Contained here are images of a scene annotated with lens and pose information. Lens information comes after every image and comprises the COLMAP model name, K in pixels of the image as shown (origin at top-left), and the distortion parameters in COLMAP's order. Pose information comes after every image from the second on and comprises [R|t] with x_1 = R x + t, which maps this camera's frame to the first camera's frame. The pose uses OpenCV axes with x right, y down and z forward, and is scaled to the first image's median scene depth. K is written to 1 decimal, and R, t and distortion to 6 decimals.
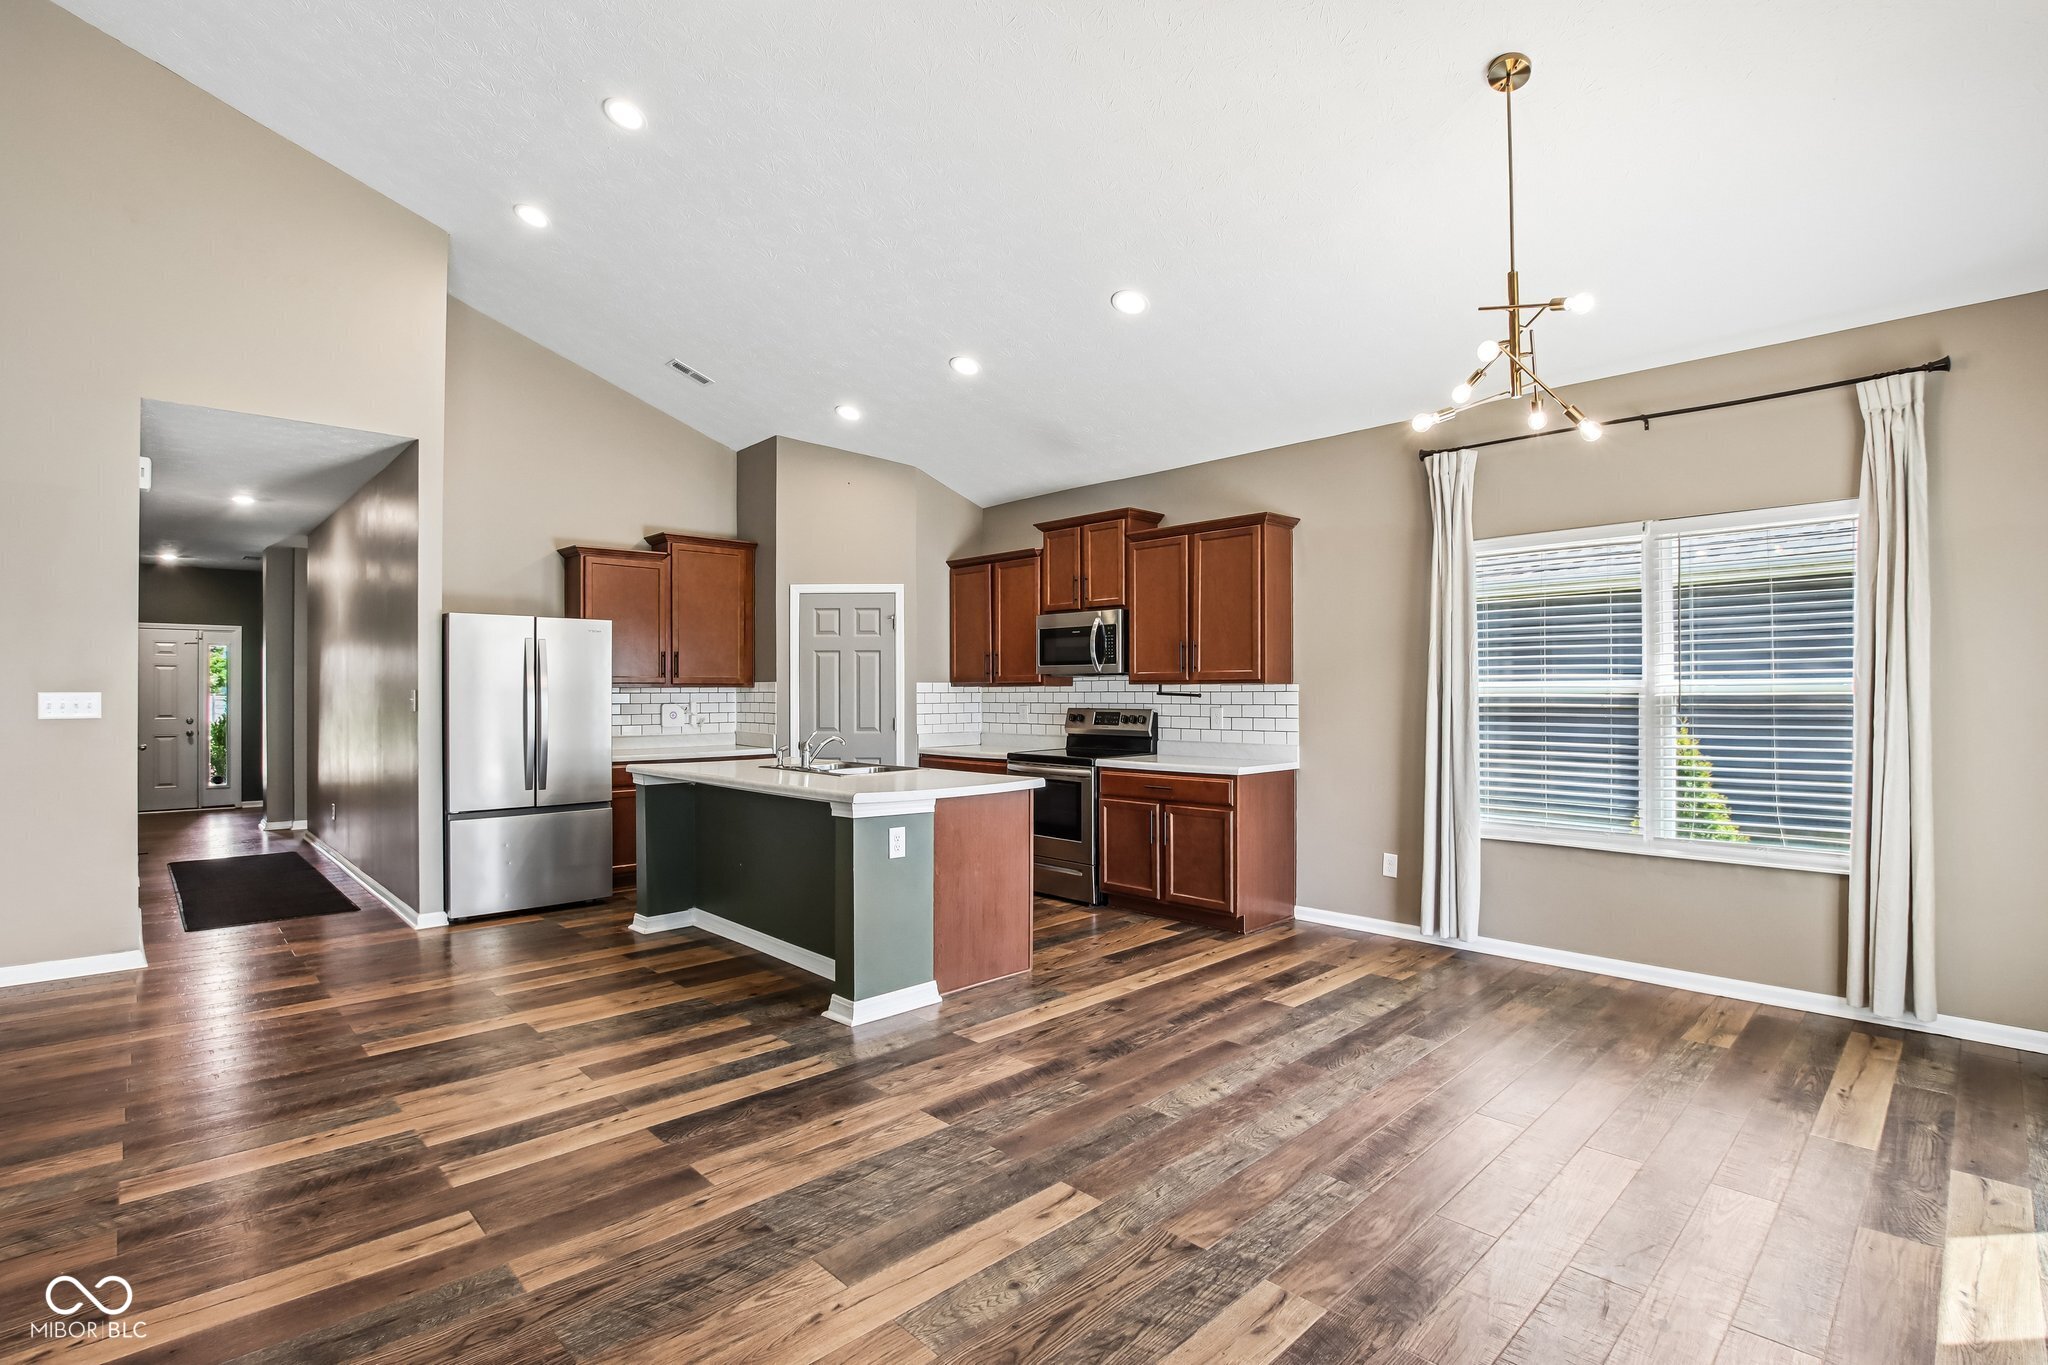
lens RADIAL K [[957.4, 0, 1013.3], [0, 957.4, 687.5], [0, 0, 1]] dist [-0.035834, 0.006783]
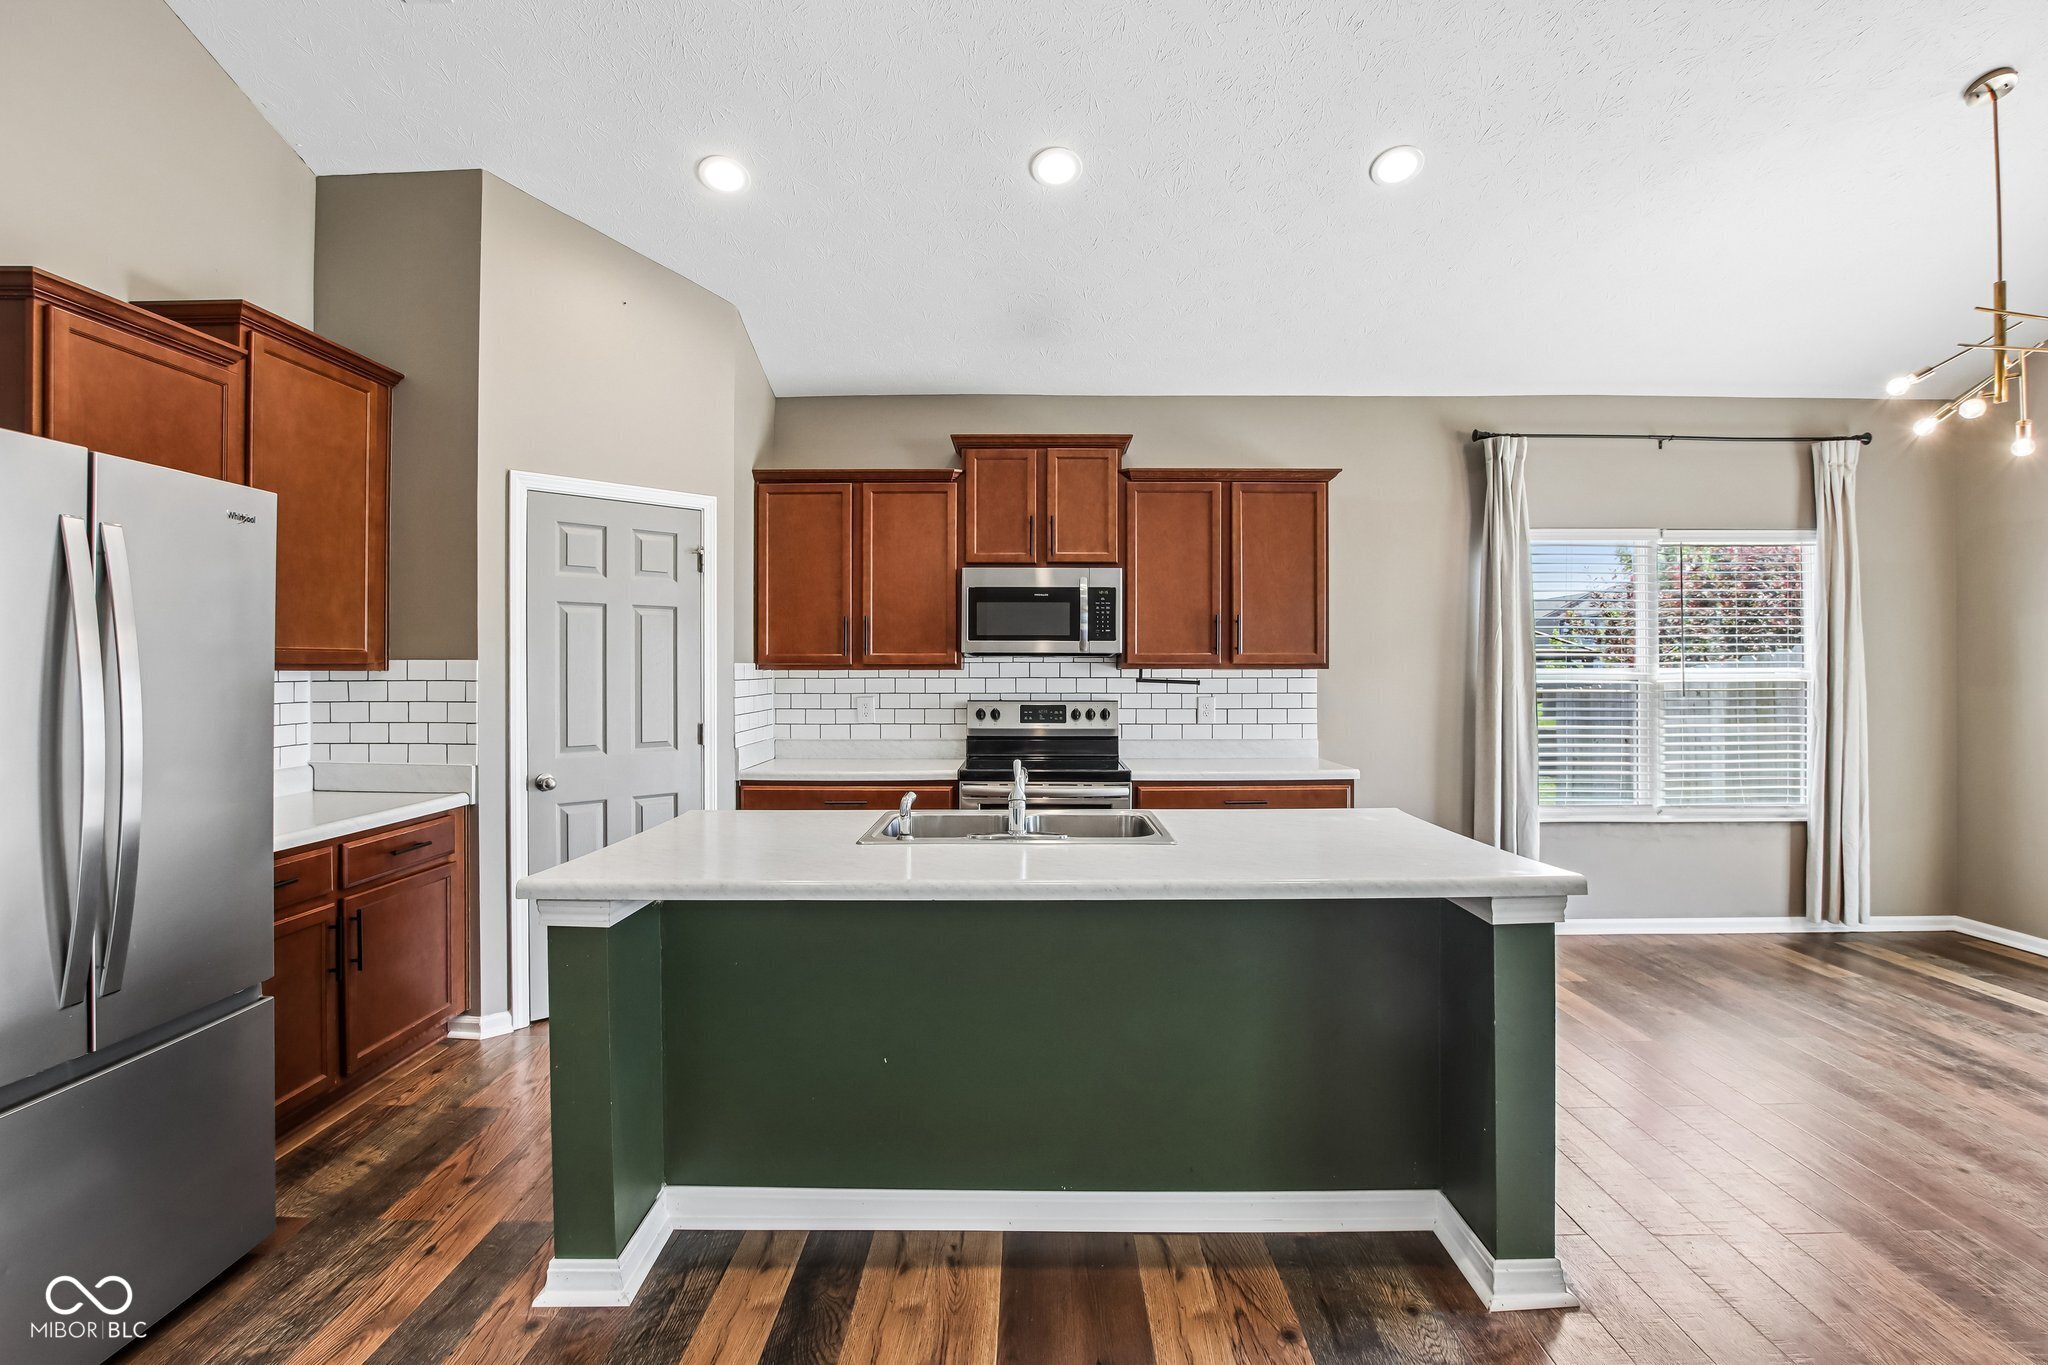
lens RADIAL K [[957.4, 0, 1019.0], [0, 957.4, 670.7], [0, 0, 1]] dist [-0.035834, 0.006783]
pose [[0.698135, 0.000479, 0.715966, -0.534887], [-0.004722, 0.999981, 0.003935, -0.004721], [-0.715950, -0.006128, 0.698125, 0.592936]]
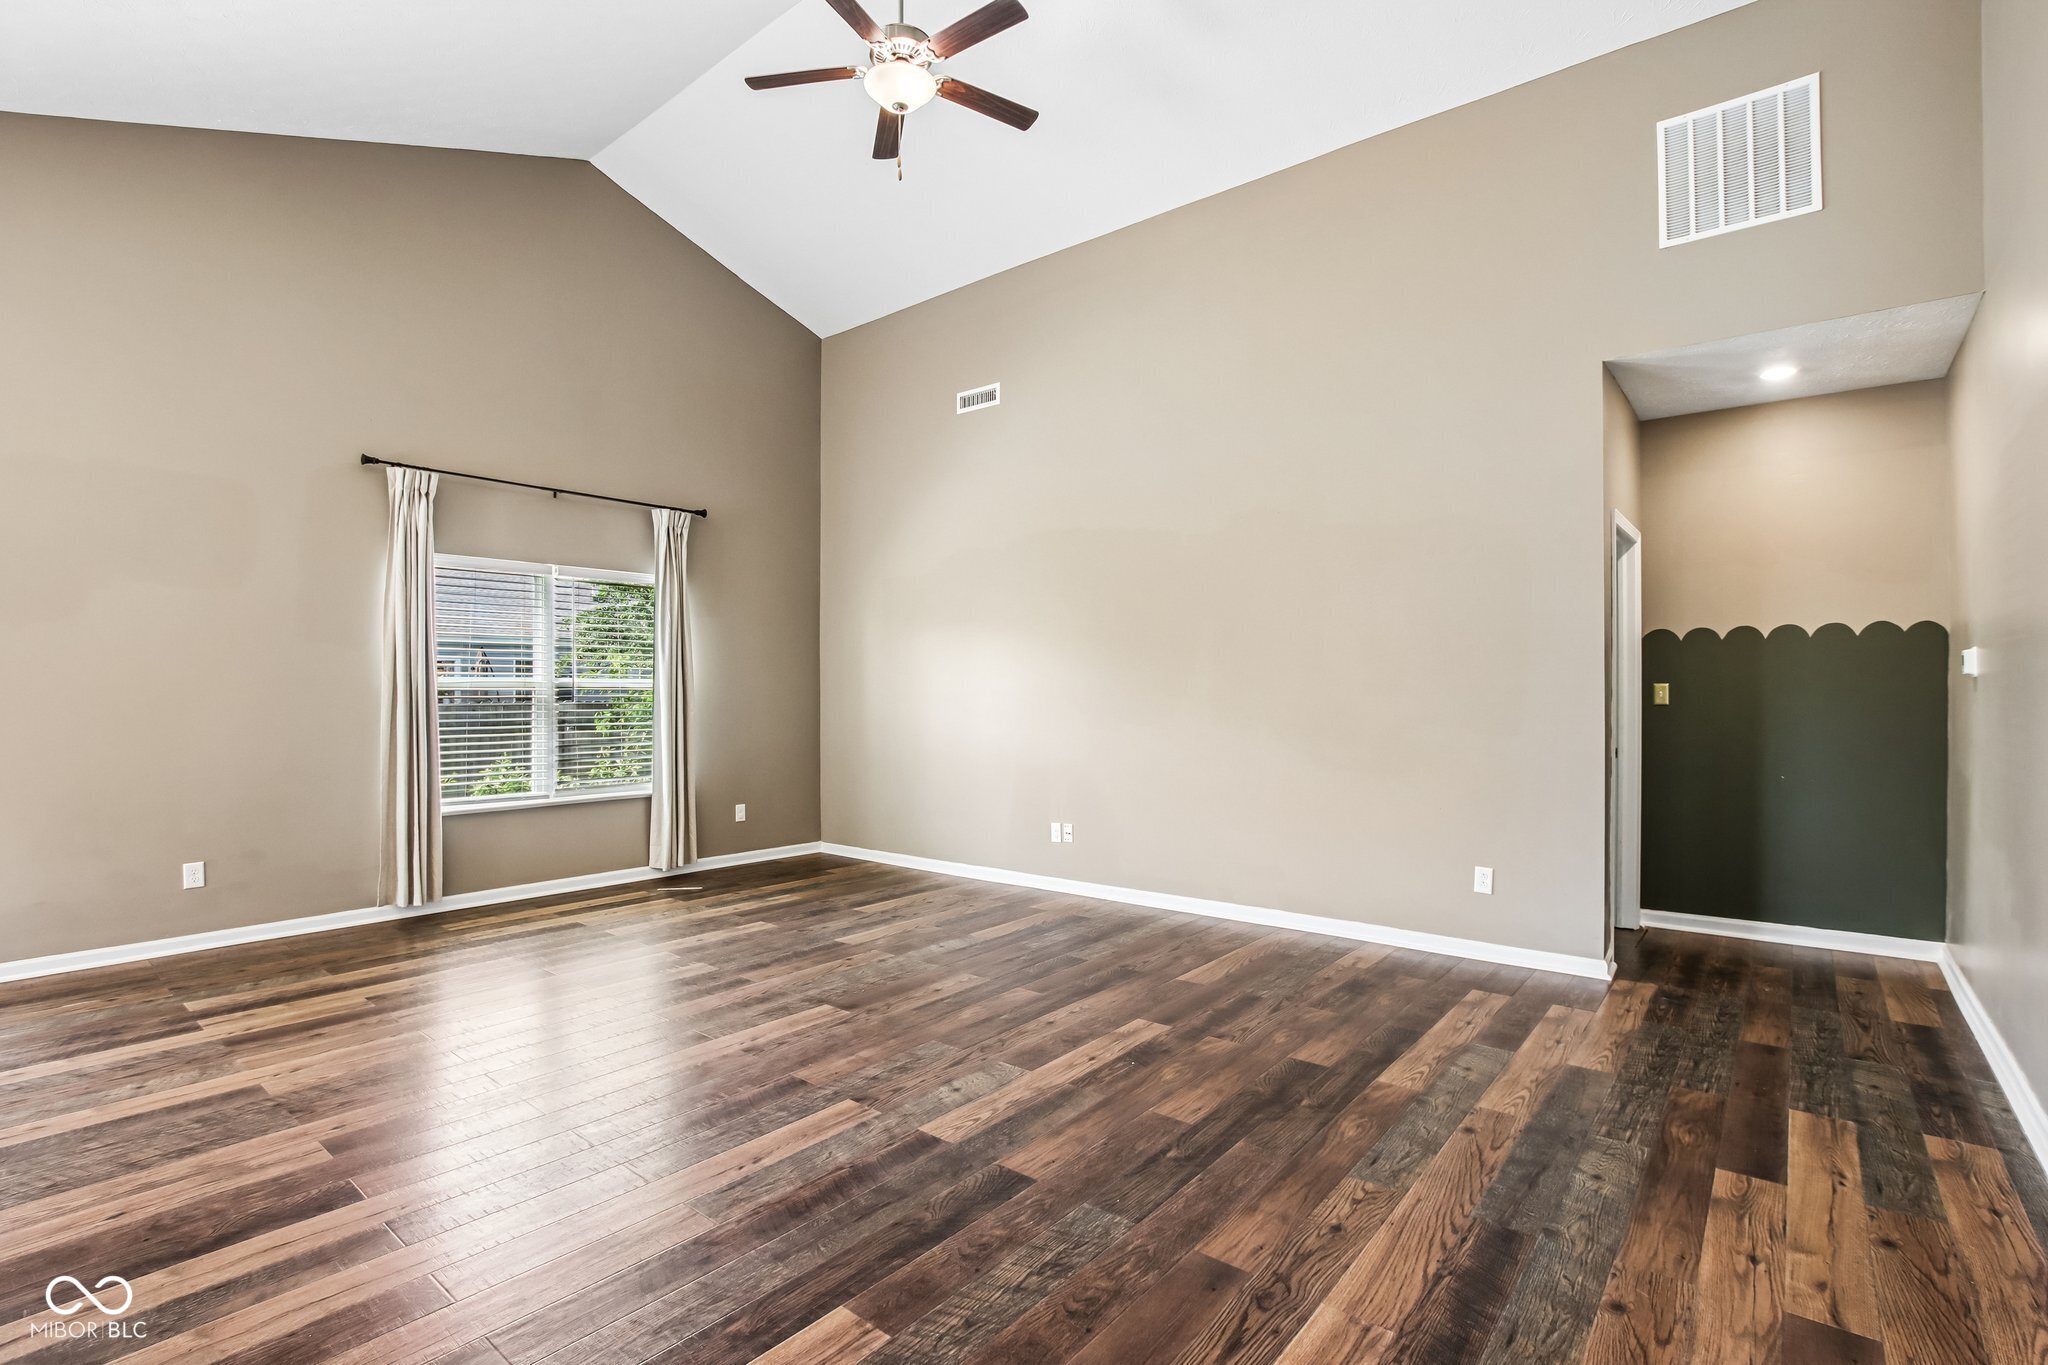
lens RADIAL K [[957.4, 0, 1026.9], [0, 957.4, 691.1], [0, 0, 1]] dist [-0.035834, 0.006783]
pose [[-0.992075, 0.003351, -0.125602, -0.457969], [0.004110, 0.999975, -0.005786, 0.009518], [0.125580, -0.006256, -0.992064, 1.002056]]
